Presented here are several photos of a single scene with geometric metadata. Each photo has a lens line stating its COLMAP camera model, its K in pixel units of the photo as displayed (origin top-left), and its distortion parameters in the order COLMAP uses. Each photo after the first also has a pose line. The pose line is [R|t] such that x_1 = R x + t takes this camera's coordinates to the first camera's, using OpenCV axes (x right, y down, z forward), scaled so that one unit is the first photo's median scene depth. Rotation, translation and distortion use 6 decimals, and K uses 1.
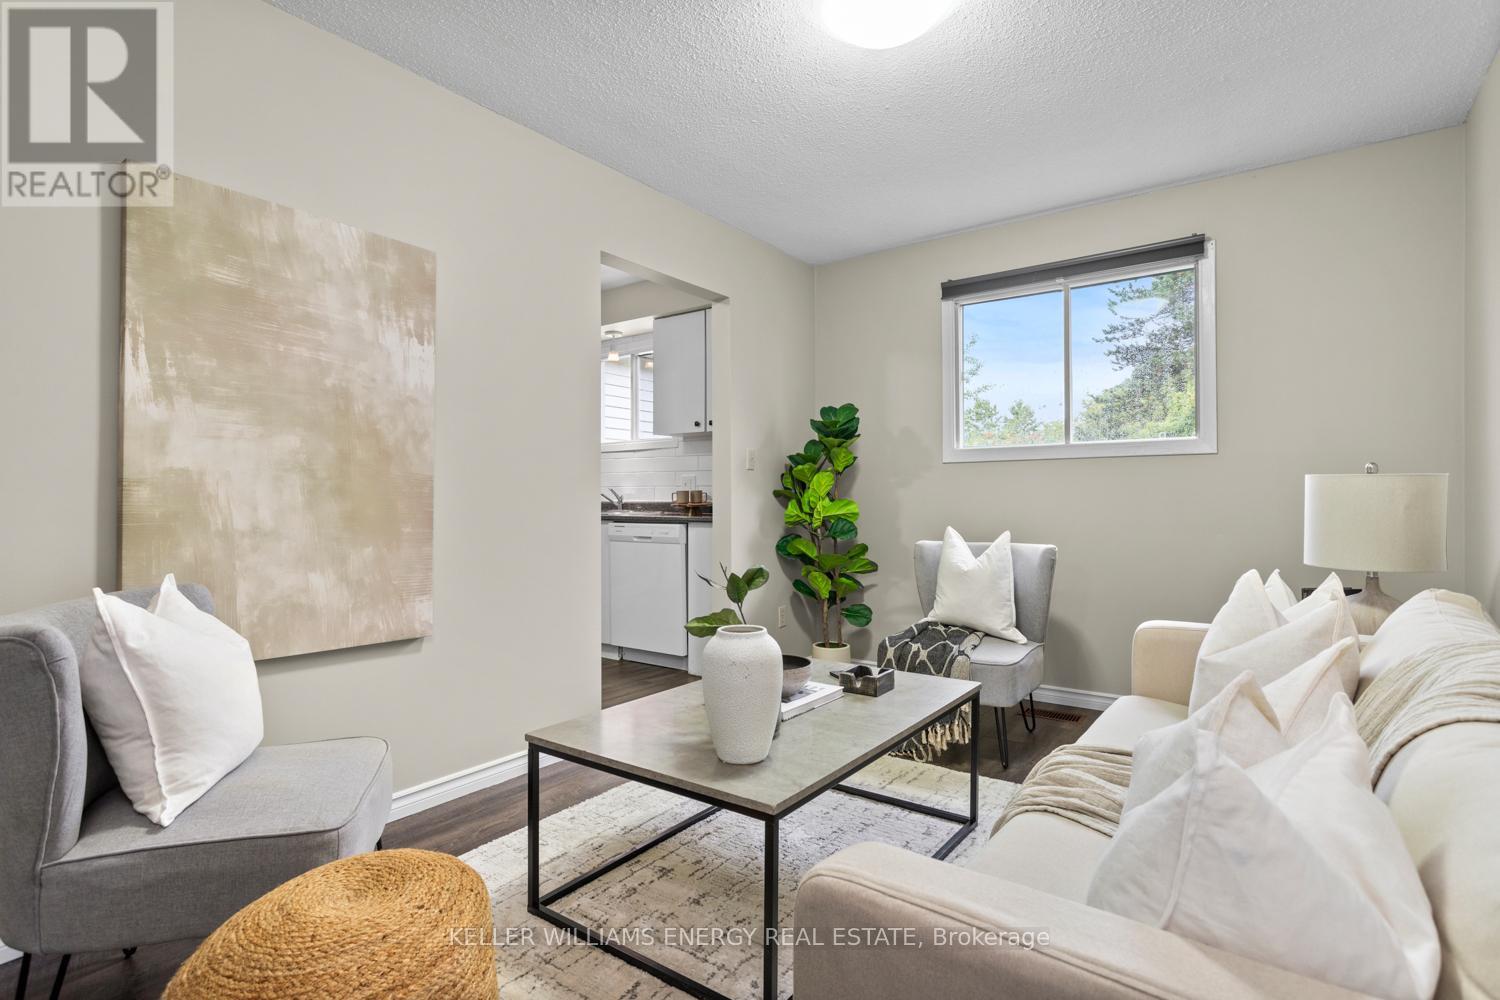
lens RADIAL K [[755.8, 0, 750.0], [0, 755.8, 500.0], [0, 0, 1]] dist [-0.003503, 0.011292]
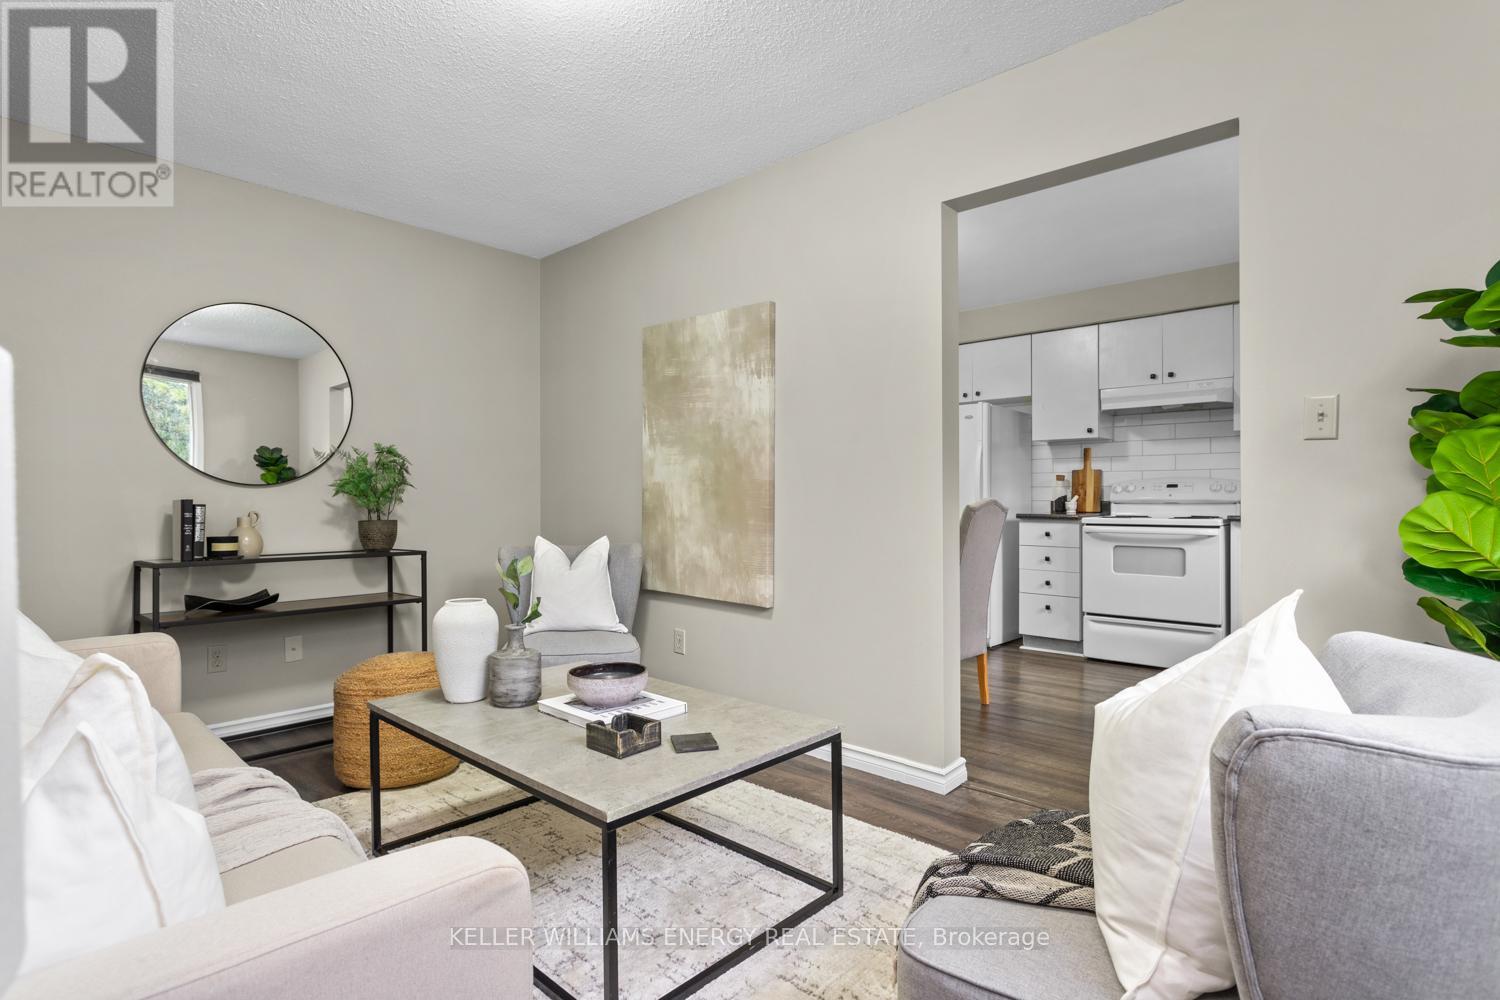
lens RADIAL K [[755.8, 0, 750.0], [0, 755.8, 500.0], [0, 0, 1]] dist [-0.003503, 0.011292]
pose [[-0.110660, 0.003311, -0.993853, 0.916827], [0.000260, 0.999995, 0.003303, -0.003713], [0.993858, 0.000107, -0.110660, 1.224620]]
